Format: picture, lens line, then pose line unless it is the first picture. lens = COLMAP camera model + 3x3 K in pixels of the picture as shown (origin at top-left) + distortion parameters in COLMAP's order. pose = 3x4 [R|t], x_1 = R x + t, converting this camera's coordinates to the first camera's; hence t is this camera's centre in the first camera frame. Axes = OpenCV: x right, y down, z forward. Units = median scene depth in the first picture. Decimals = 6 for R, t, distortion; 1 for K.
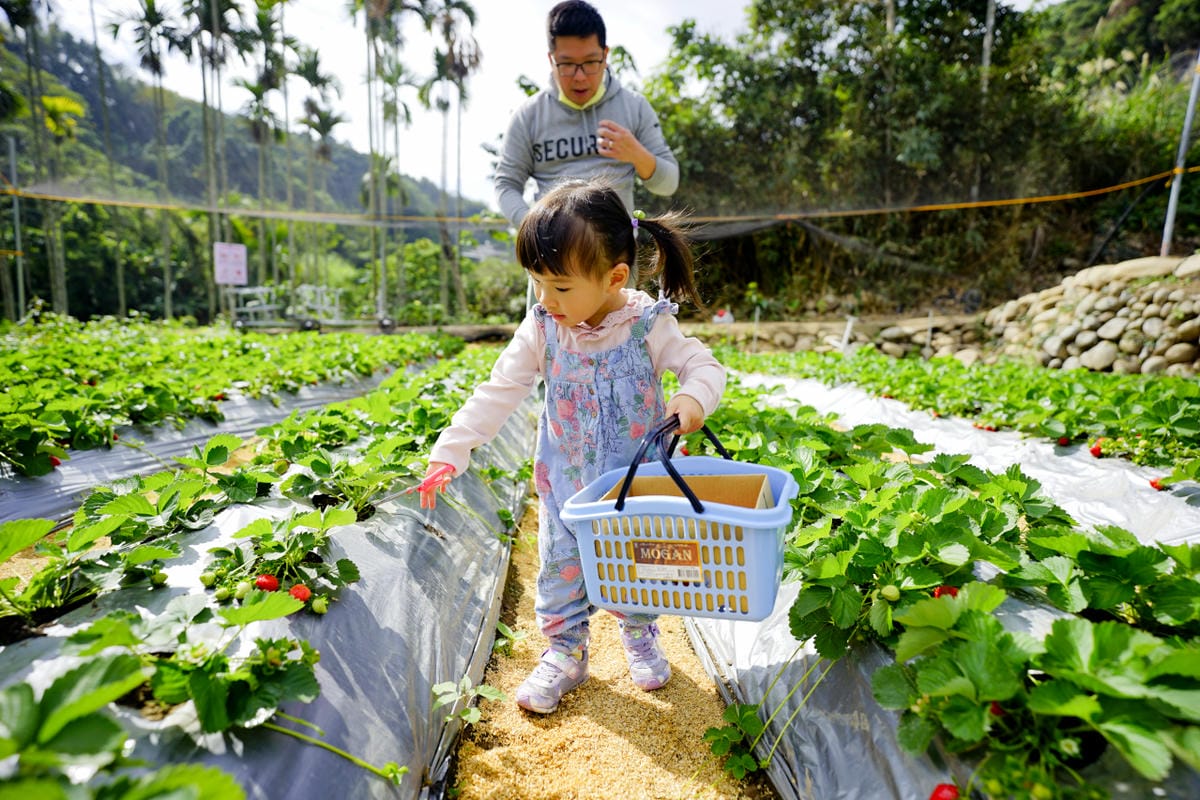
lens RADIAL K [[656.9, 0, 600.0], [0, 656.9, 400.0], [0, 0, 1]] dist [-0.050766, 0.036378]
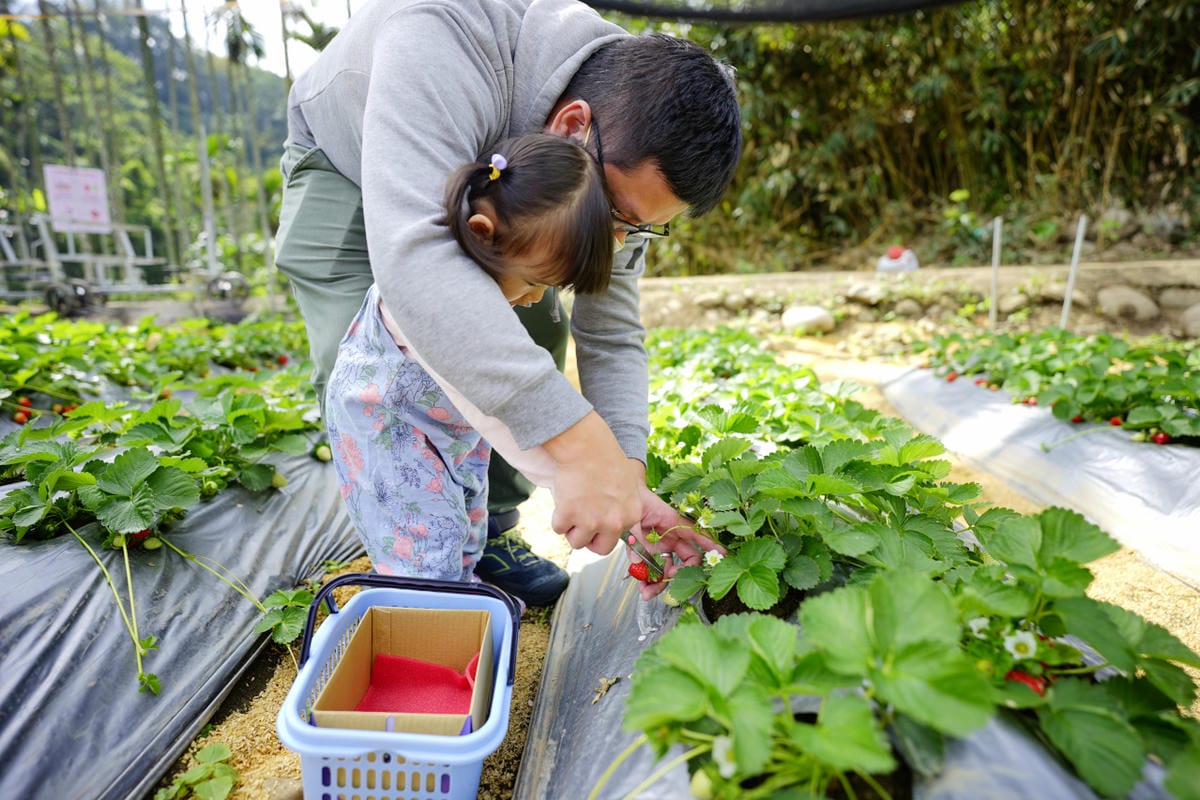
lens RADIAL K [[656.9, 0, 600.0], [0, 656.9, 400.0], [0, 0, 1]] dist [-0.050766, 0.036378]
pose [[0.994098, -0.010434, -0.107986, 0.001104], [0.017291, 0.997879, 0.062758, -0.049680], [0.107102, -0.064255, 0.992170, 0.443191]]
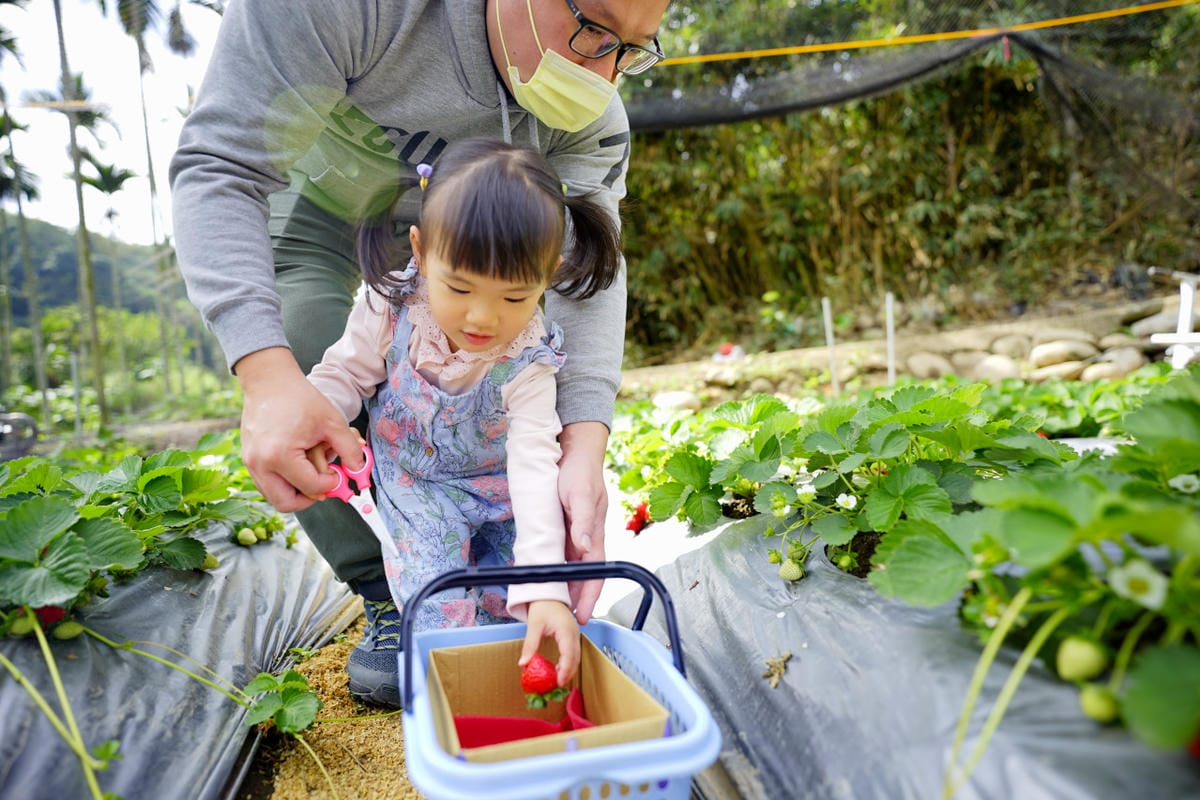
lens RADIAL K [[656.9, 0, 600.0], [0, 656.9, 400.0], [0, 0, 1]] dist [-0.050766, 0.036378]
pose [[0.982014, -0.111598, 0.152300, -0.019407], [0.129080, 0.985495, -0.110175, -0.038082], [-0.137795, 0.127853, 0.982174, 0.450516]]
